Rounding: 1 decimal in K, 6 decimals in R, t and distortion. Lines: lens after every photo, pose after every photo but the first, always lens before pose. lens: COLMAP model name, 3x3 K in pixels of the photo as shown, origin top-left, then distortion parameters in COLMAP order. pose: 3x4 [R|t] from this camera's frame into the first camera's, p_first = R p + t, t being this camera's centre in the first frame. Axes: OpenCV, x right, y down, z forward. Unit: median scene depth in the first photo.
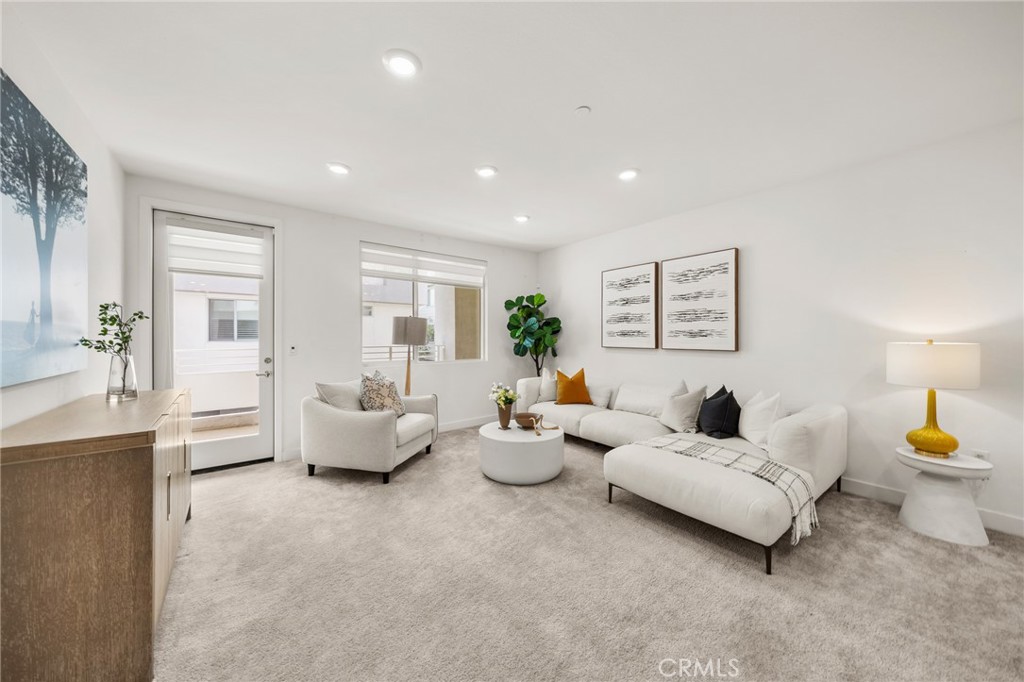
lens RADIAL K [[352.2, 0, 510.1], [0, 352.2, 338.2], [0, 0, 1]] dist [-0.001088, -0.000674]
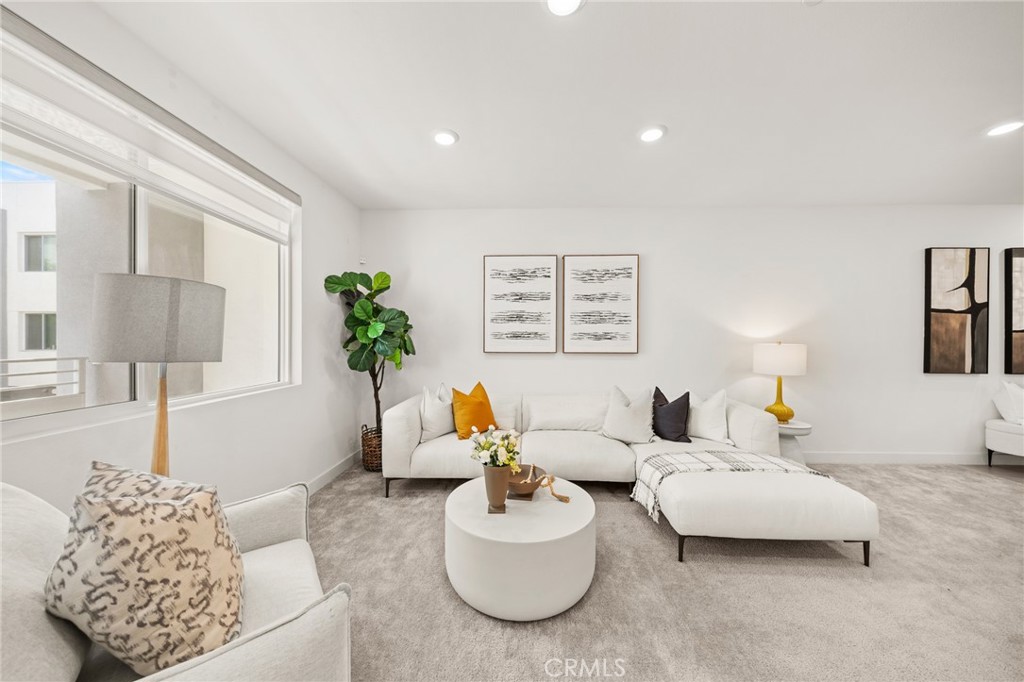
lens RADIAL K [[352.2, 0, 511.8], [0, 352.2, 338.2], [0, 0, 1]] dist [-0.001088, -0.000674]
pose [[0.642599, 0.002275, 0.766199, -0.364420], [0.000492, 0.999994, -0.003382, -0.004234], [-0.766203, 0.002550, 0.642594, 0.552317]]
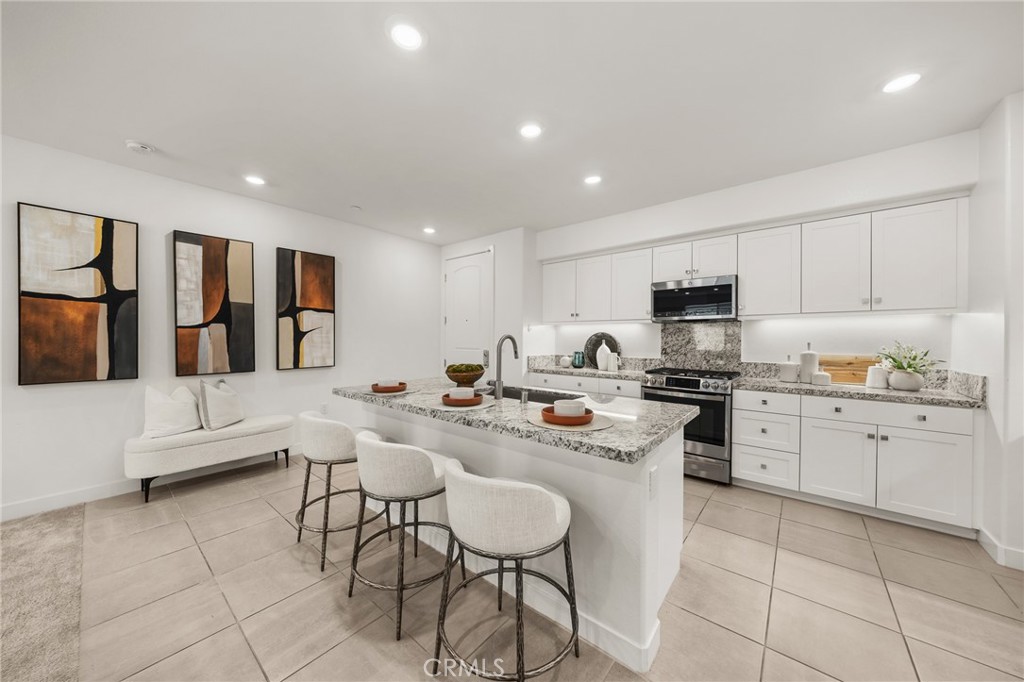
lens RADIAL K [[352.2, 0, 506.4], [0, 352.2, 340.2], [0, 0, 1]] dist [-0.001088, -0.000674]
pose [[-0.210705, -0.001649, 0.977548, 0.243188], [0.005373, 0.999982, 0.002845, 0.007003], [-0.977535, 0.005852, -0.210693, -0.422296]]
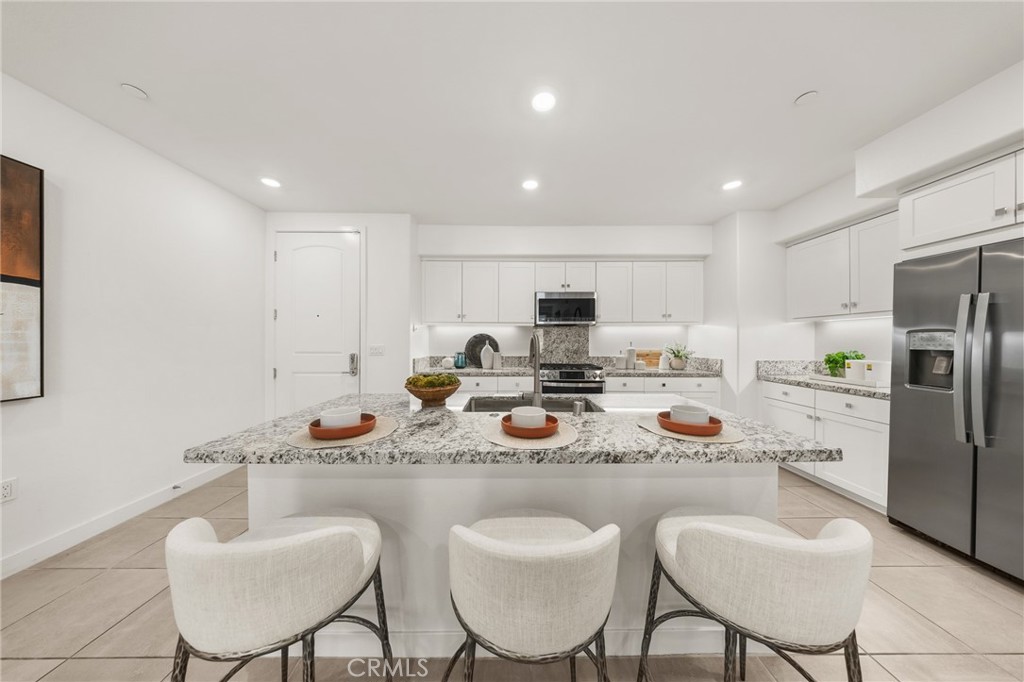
lens RADIAL K [[296.2, 0, 511.0], [0, 296.2, 342.1], [0, 0, 1]] dist [-0.008361, 0.000021]
pose [[-0.798059, -0.001011, 0.602578, 0.594587], [0.006641, 0.999923, 0.010472, 0.006134], [-0.602542, 0.012359, -0.797991, -0.212165]]
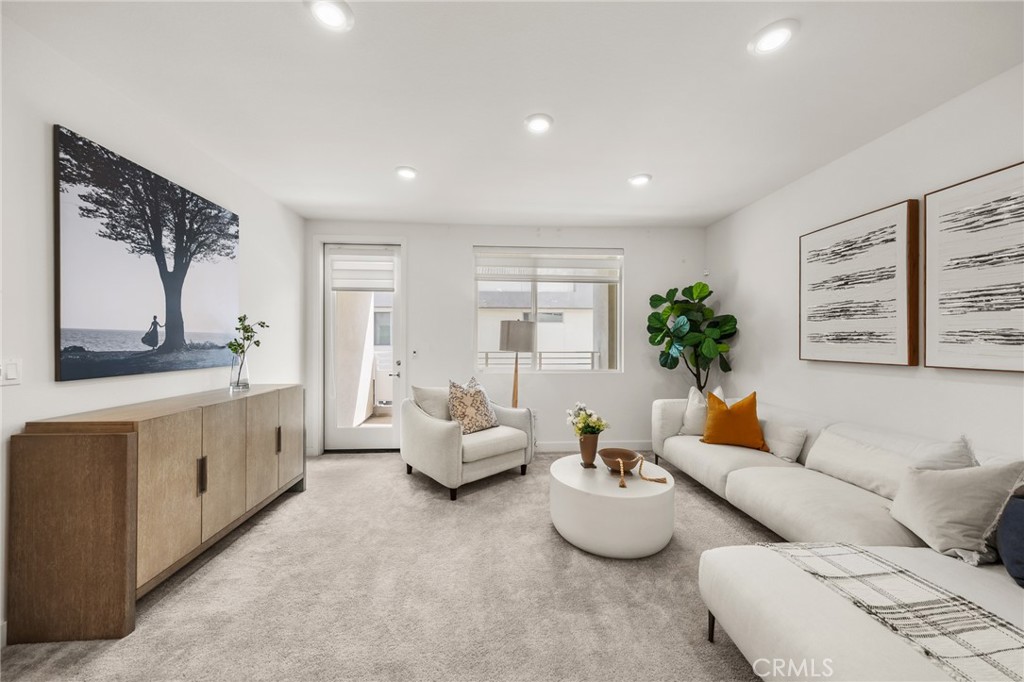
lens RADIAL K [[352.2, 0, 510.6], [0, 352.2, 343.3], [0, 0, 1]] dist [-0.001088, -0.000674]
pose [[0.825500, 0.003831, -0.564390, 0.234493], [-0.004386, 0.999990, 0.000373, -0.001214], [0.564385, 0.002168, 0.825509, 0.254617]]
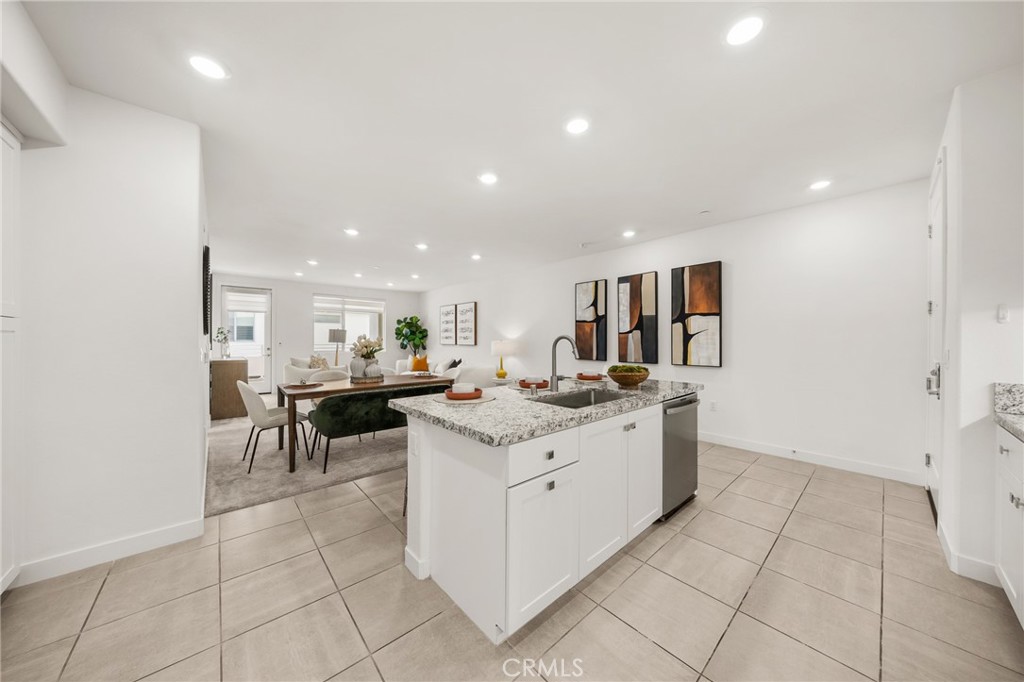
lens RADIAL K [[334.6, 0, 512.8], [0, 334.6, 341.7], [0, 0, 1]] dist [-0.002976, -0.000119]
pose [[0.998129, 0.003332, 0.061046, 0.685679], [-0.003448, 0.999992, 0.001798, 0.006980], [-0.061039, -0.002005, 0.998133, -1.138127]]
